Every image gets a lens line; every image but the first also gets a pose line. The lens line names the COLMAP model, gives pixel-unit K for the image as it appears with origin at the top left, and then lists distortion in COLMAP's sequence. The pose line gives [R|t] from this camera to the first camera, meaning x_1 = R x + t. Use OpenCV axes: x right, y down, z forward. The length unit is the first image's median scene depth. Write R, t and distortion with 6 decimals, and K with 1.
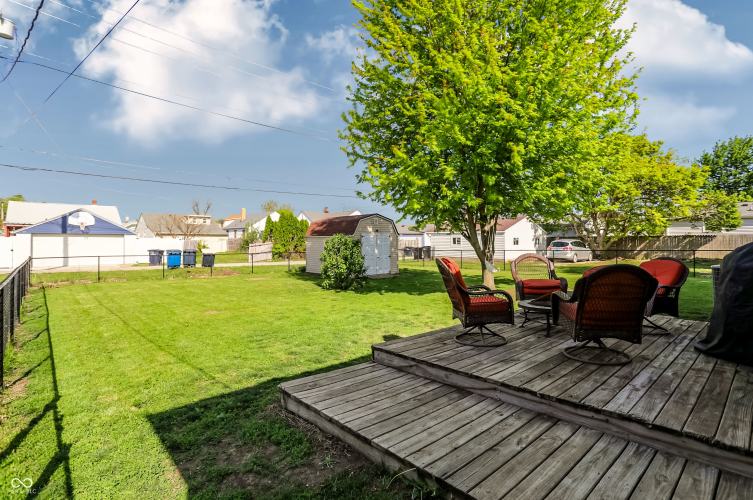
lens RADIAL K [[370.0, 0, 376.5], [0, 370.0, 249.2], [0, 0, 1]] dist [-0.010564, 0.001979]
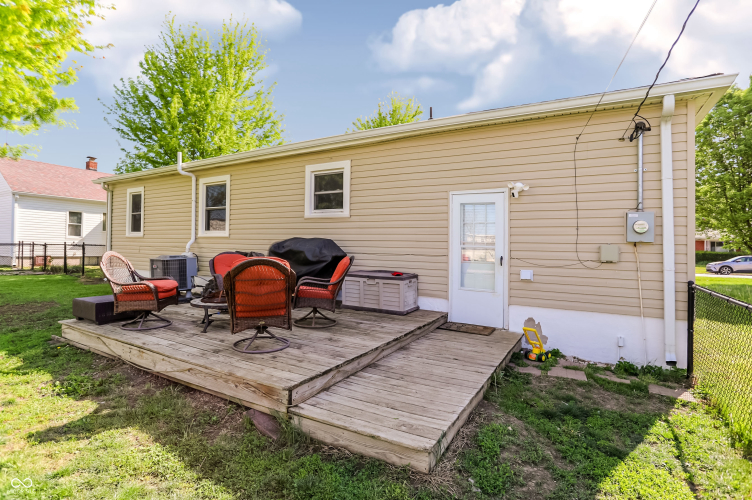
lens RADIAL K [[369.6, 0, 375.6], [0, 369.6, 248.1], [0, 0, 1]] dist [-0.010564, 0.001979]
pose [[-0.298657, 0.004099, 0.954352, -0.851205], [-0.002309, 0.999985, -0.005018, 0.001729], [-0.954358, -0.003702, -0.298643, 1.230708]]
